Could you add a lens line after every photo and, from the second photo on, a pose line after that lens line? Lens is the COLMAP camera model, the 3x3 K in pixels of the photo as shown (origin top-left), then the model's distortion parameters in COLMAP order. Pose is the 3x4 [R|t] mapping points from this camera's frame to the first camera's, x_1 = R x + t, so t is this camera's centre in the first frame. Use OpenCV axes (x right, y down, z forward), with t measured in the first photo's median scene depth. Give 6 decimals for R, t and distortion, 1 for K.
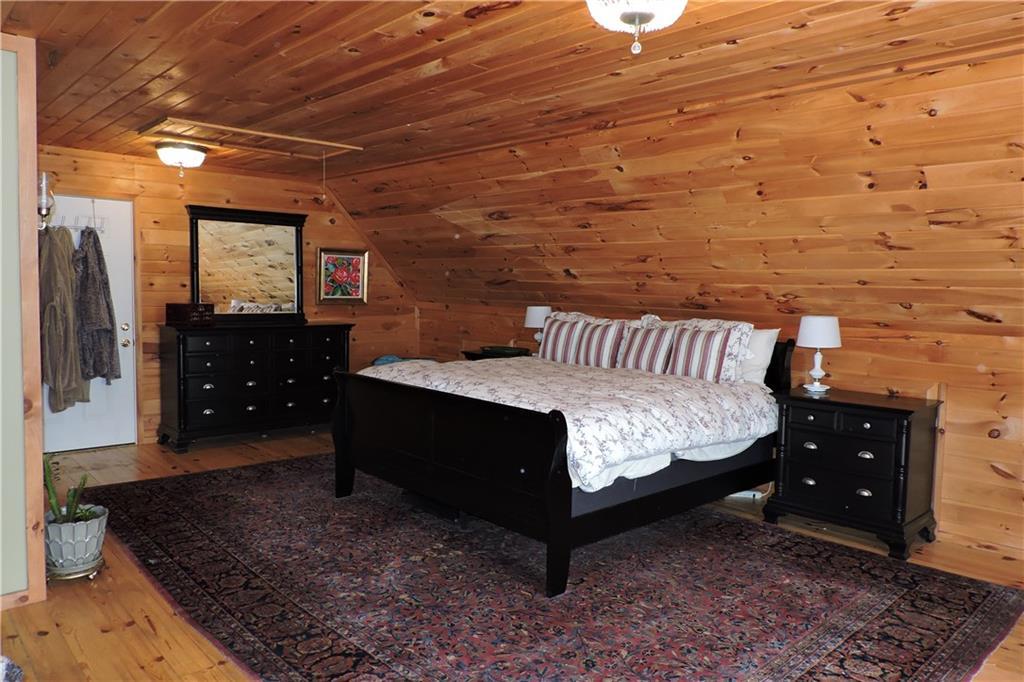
lens RADIAL K [[727.8, 0, 516.3], [0, 727.8, 336.4], [0, 0, 1]] dist [-0.015897, -0.008715]
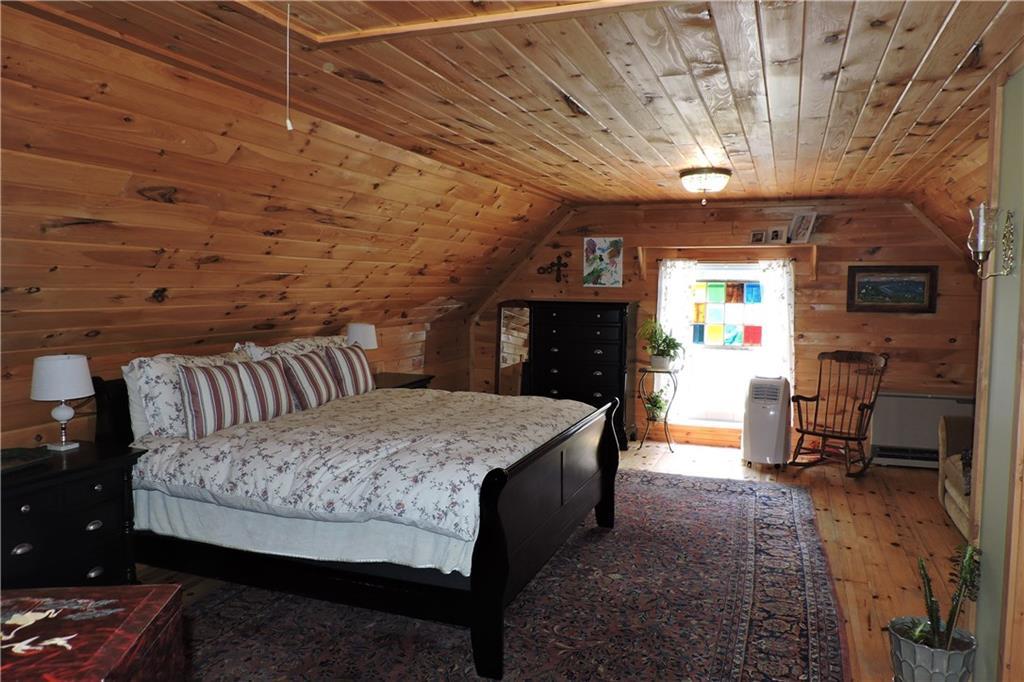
lens RADIAL K [[727.8, 0, 516.3], [0, 727.8, 336.4], [0, 0, 1]] dist [-0.015897, -0.008715]
pose [[-0.455194, -0.090898, 0.885740, -1.118352], [0.042907, 0.991380, 0.123789, -0.203623], [-0.889358, 0.094353, -0.447371, 1.794771]]
